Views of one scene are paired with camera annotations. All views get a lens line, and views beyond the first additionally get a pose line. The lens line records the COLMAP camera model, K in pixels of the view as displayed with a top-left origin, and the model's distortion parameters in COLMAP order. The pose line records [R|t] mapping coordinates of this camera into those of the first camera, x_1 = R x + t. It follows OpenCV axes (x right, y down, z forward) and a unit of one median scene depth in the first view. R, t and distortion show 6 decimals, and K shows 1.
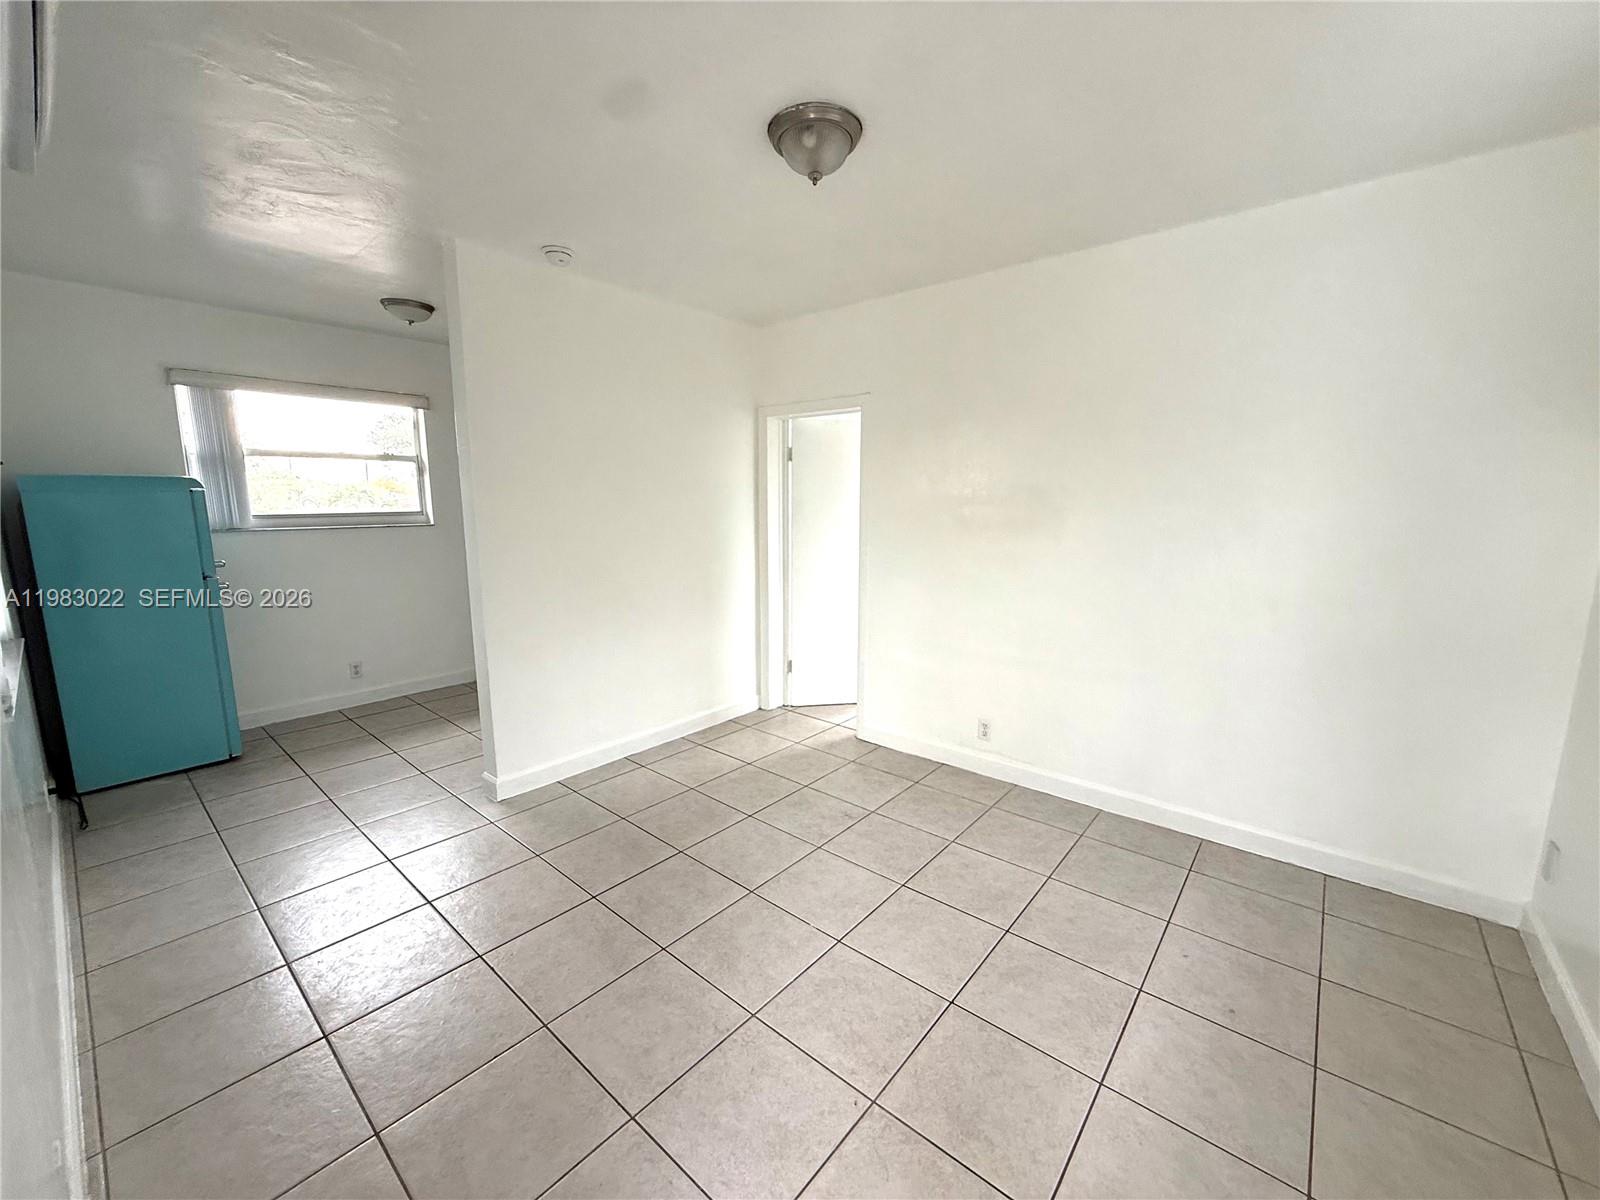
lens RADIAL K [[637.5, 0, 796.1], [0, 637.5, 600.9], [0, 0, 1]] dist [-0.000138, 0.000453]
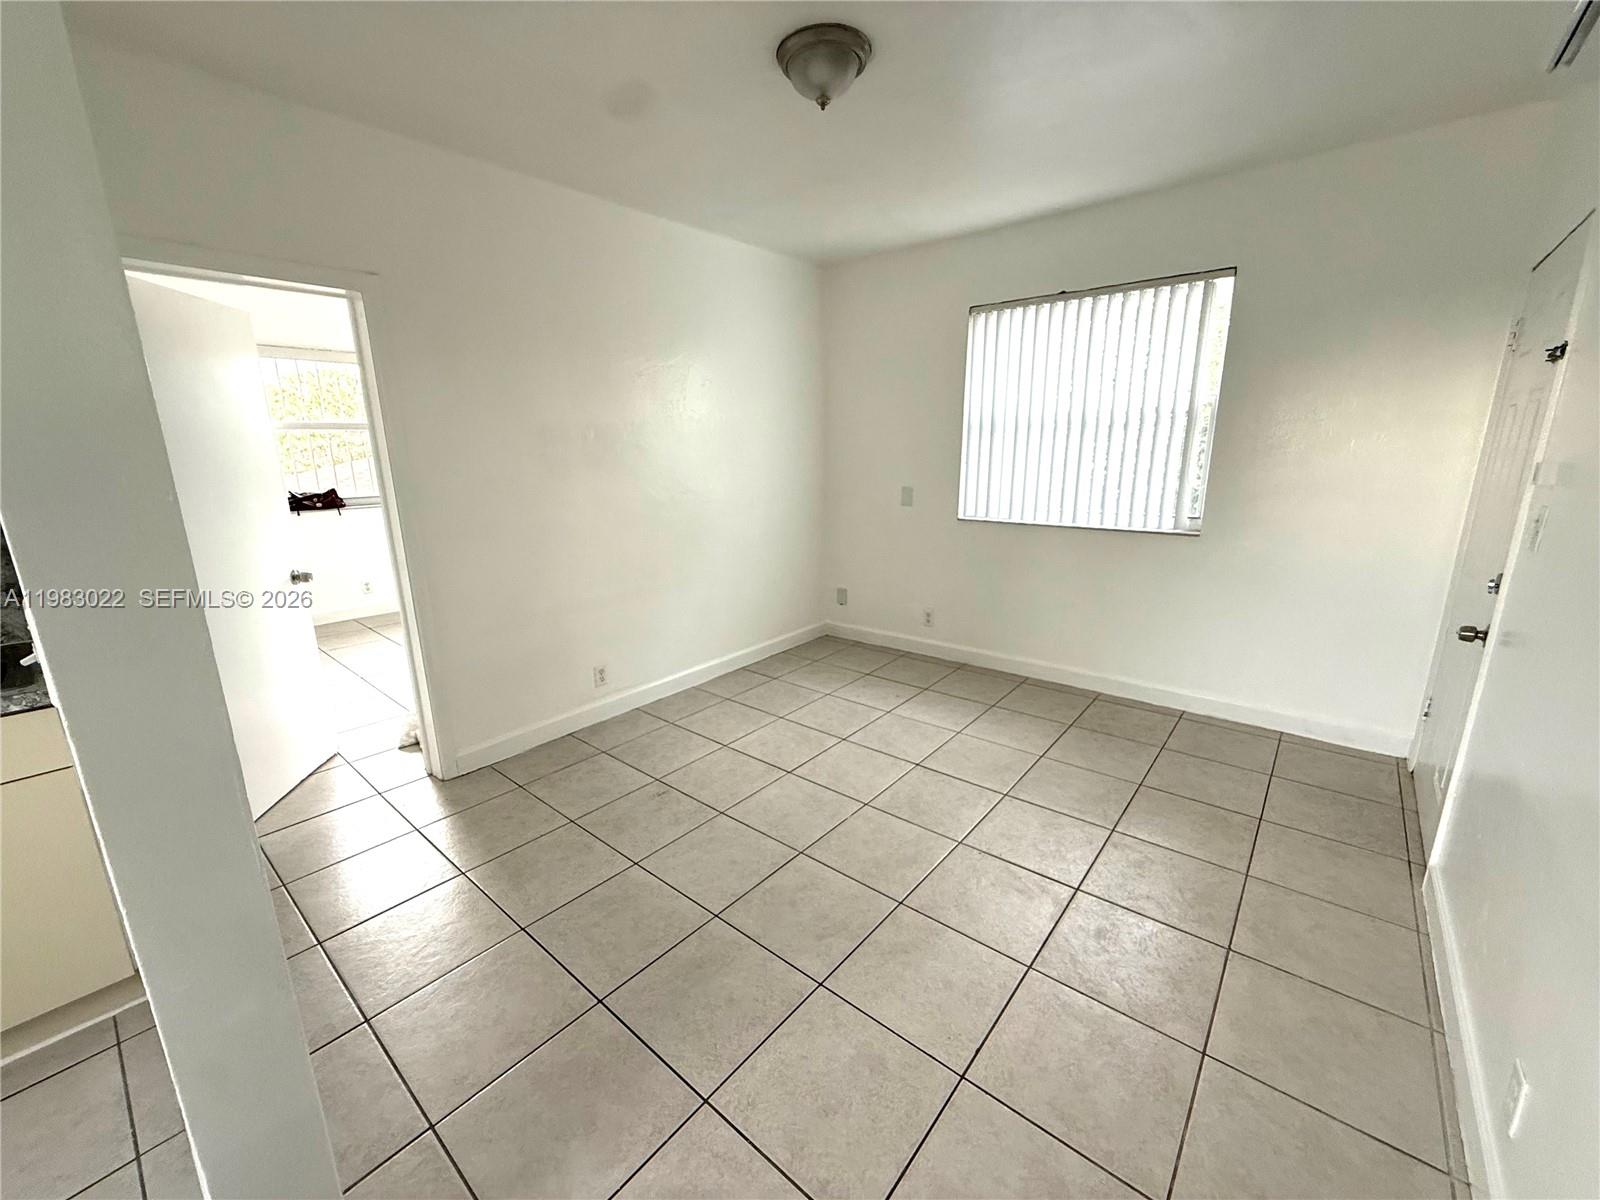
lens RADIAL K [[637.5, 0, 797.3], [0, 637.5, 601.1], [0, 0, 1]] dist [-0.000138, 0.000453]
pose [[-0.005319, -0.240770, 0.970568, -0.761496], [0.174158, 0.955525, 0.237993, -0.108311], [-0.984703, 0.170298, 0.036849, 0.766163]]
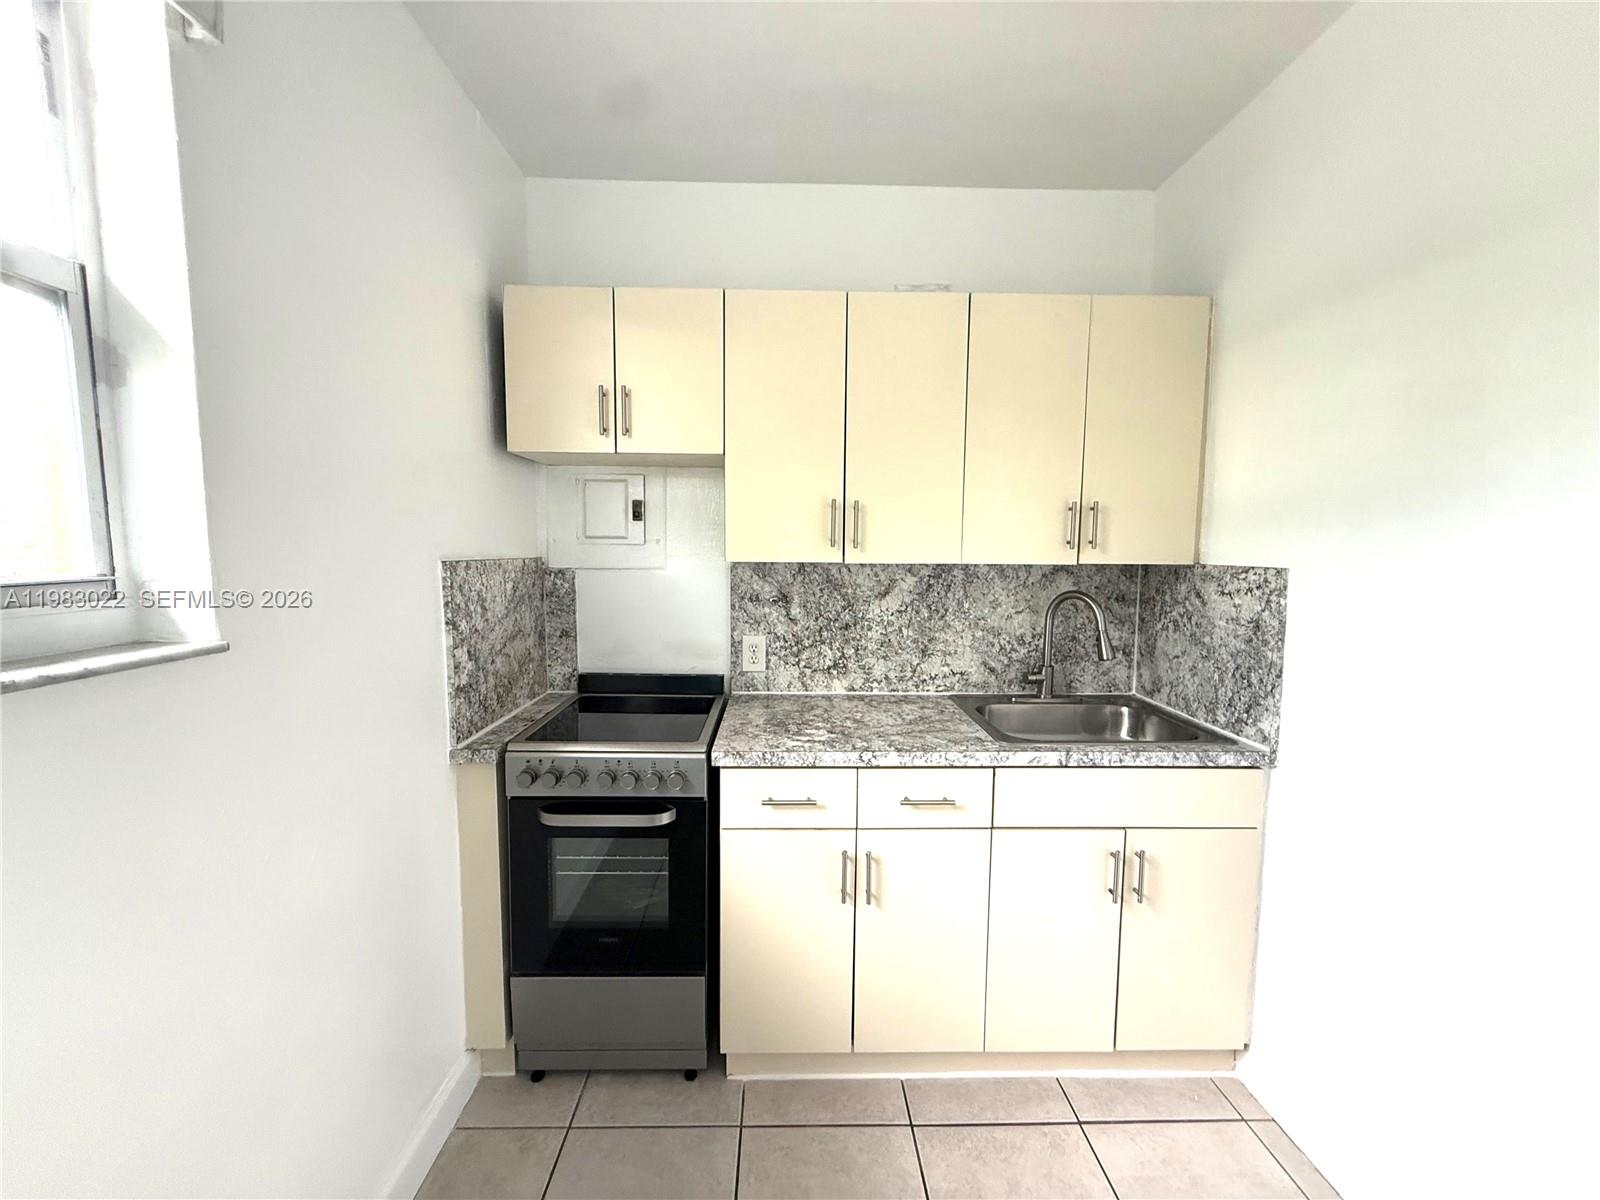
lens RADIAL K [[637.5, 0, 795.8], [0, 637.5, 601.4], [0, 0, 1]] dist [-0.000138, 0.000453]
pose [[0.746676, -0.058349, 0.662624, -0.937653], [0.109916, 0.993274, -0.036394, -0.176639], [-0.656044, 0.100007, 0.748067, 1.230902]]
